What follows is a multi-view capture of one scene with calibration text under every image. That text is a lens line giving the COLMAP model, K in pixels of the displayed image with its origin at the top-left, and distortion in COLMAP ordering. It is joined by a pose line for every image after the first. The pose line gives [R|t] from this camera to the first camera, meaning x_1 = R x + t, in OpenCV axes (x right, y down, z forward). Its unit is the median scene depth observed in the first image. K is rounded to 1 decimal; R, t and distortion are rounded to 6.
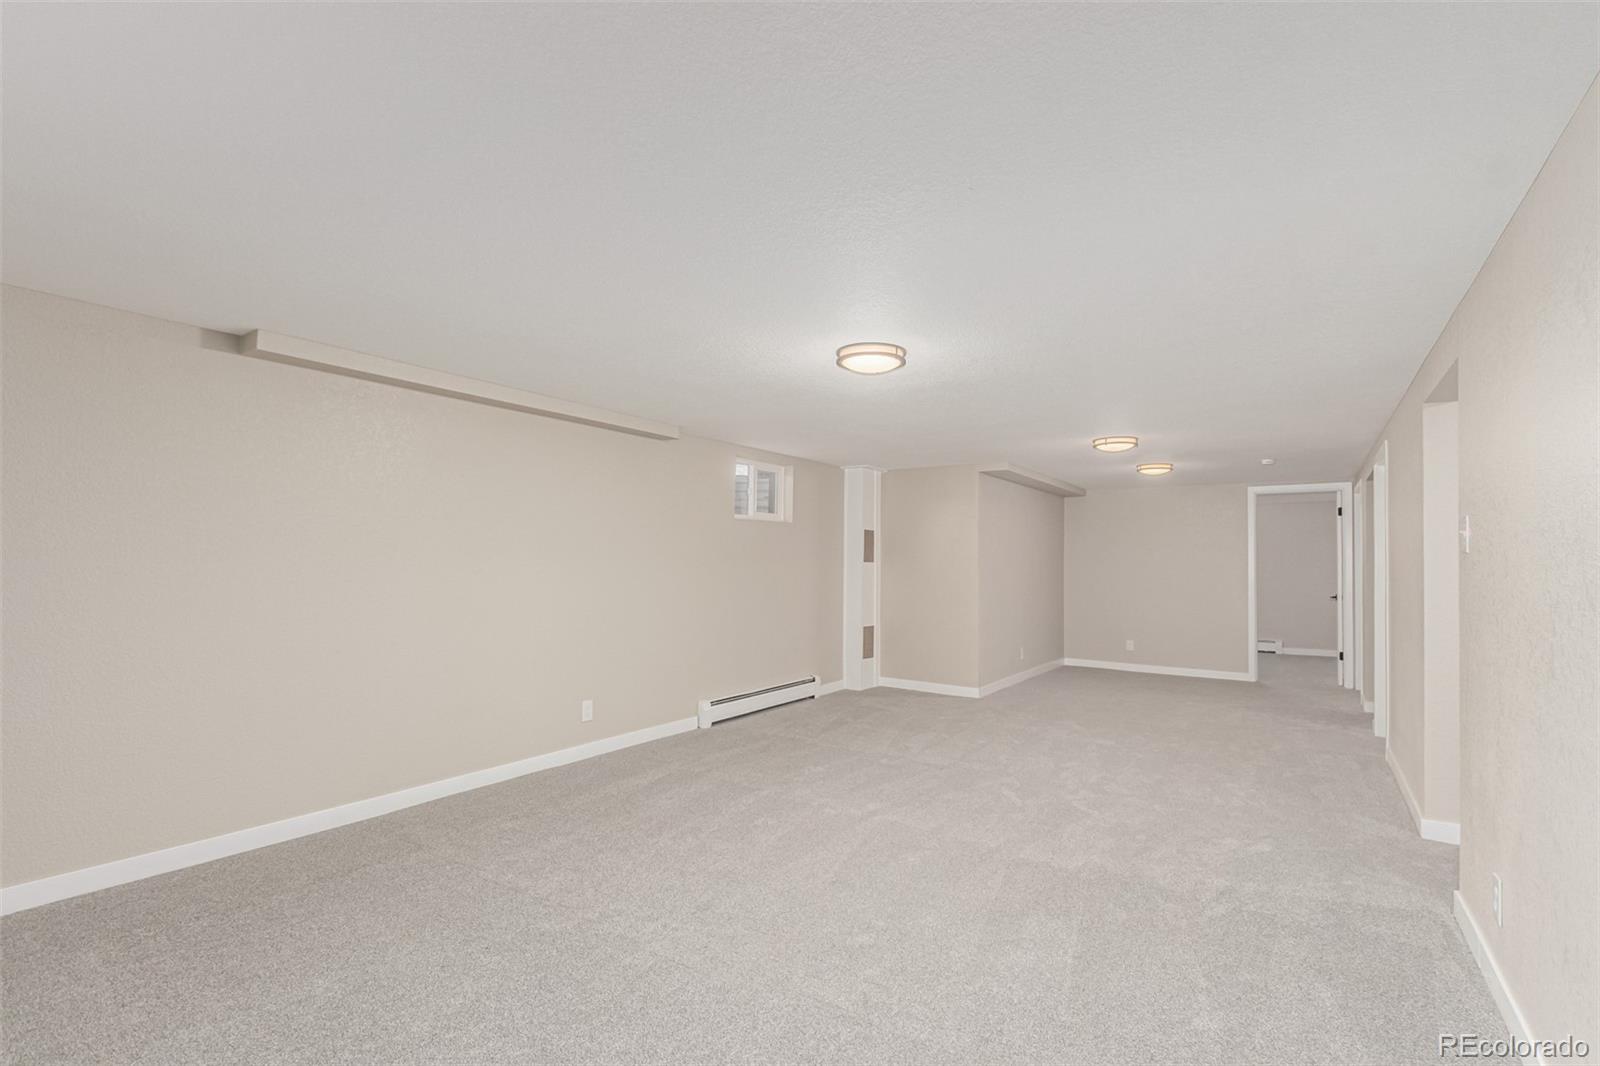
lens RADIAL K [[735.0, 0, 801.3], [0, 735.0, 550.7], [0, 0, 1]] dist [0.001231, 0.000063]
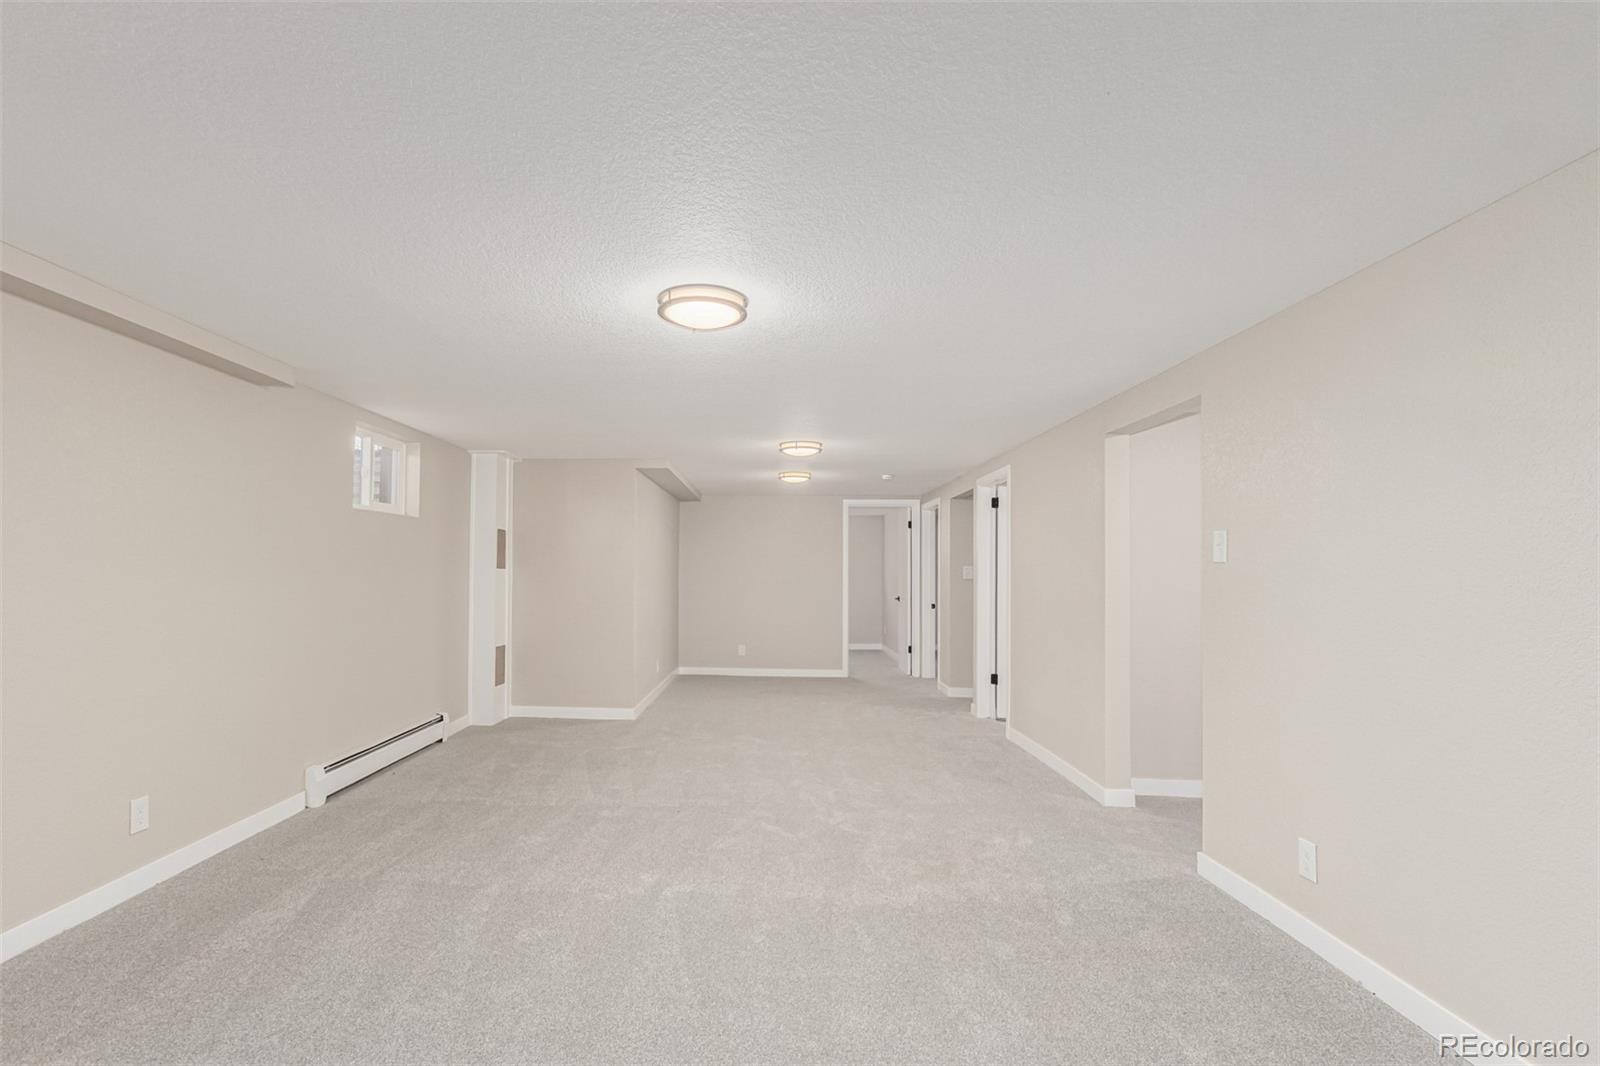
lens RADIAL K [[759.1, 0, 741.6], [0, 759.1, 566.4], [0, 0, 1]] dist [0.003167, -0.000009]
pose [[0.848380, 0.000943, 0.529387, -0.164342], [-0.008126, 0.999904, 0.011242, 0.001346], [-0.529325, -0.013839, 0.848306, 0.167635]]
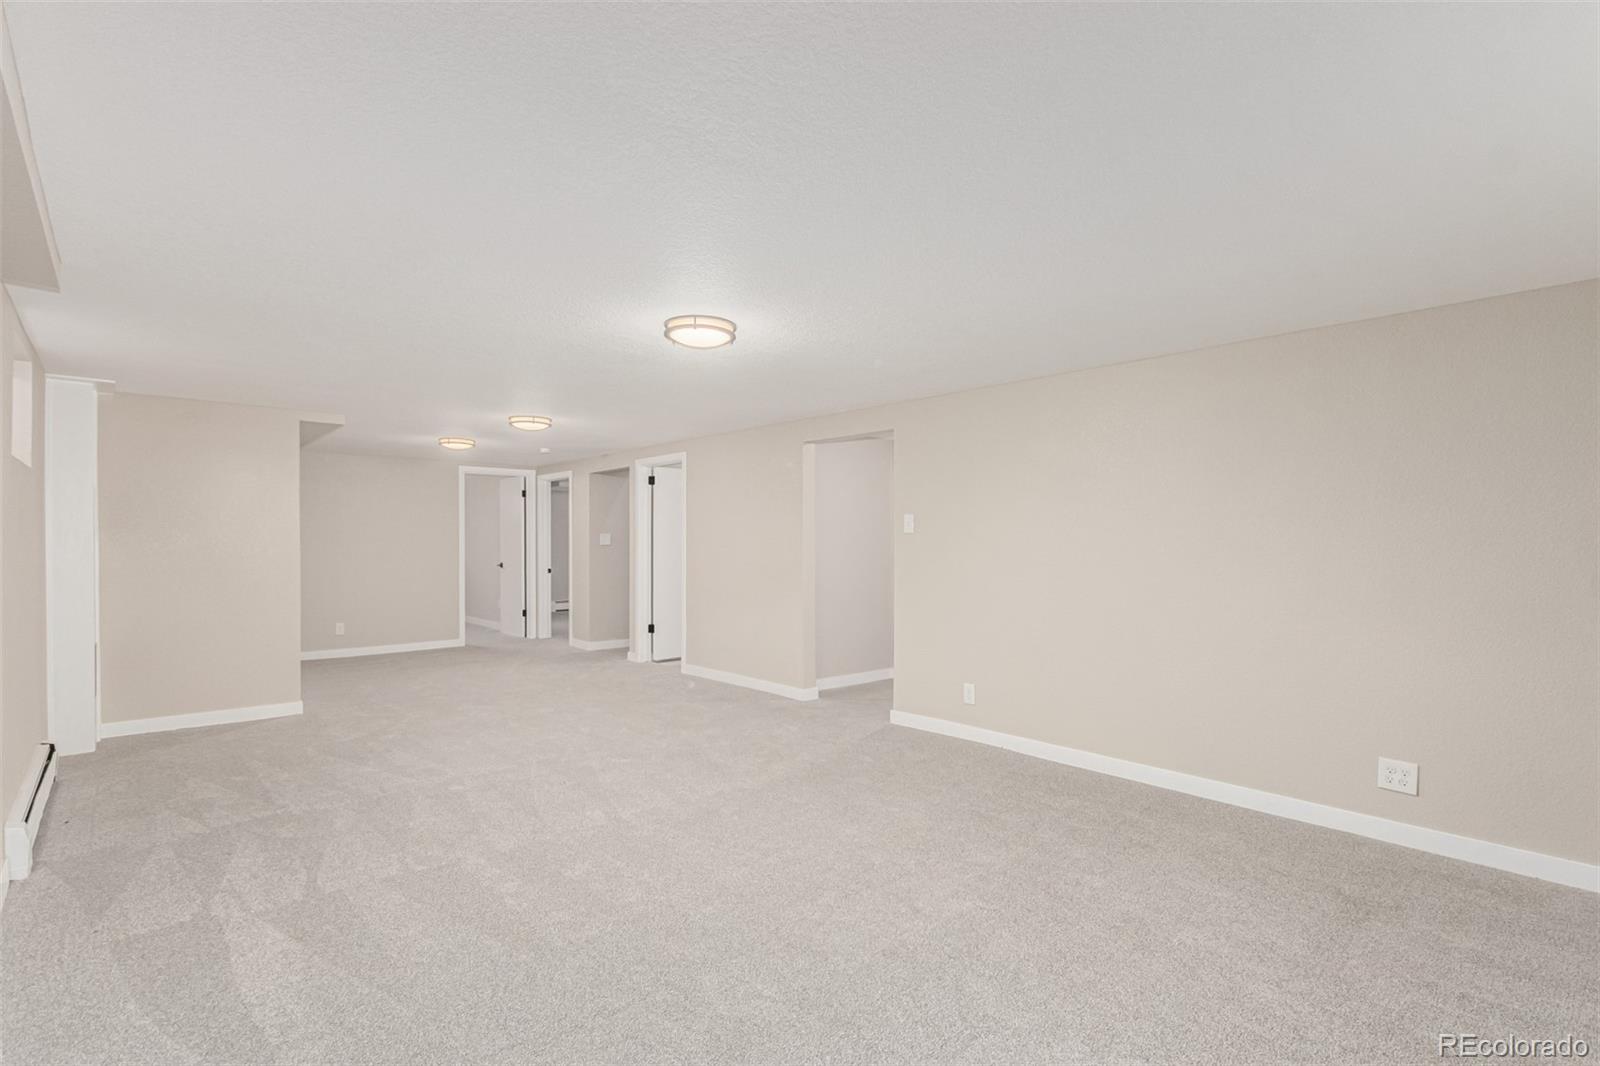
lens RADIAL K [[757.0, 0, 800.0], [0, 757.0, 533.0], [0, 0, 1]] dist [0.000457, -0.000152]
pose [[0.238653, -0.004818, 0.971093, -0.485836], [-0.011332, 0.999906, 0.007746, -0.004072], [-0.971039, -0.012853, 0.238576, 0.349487]]
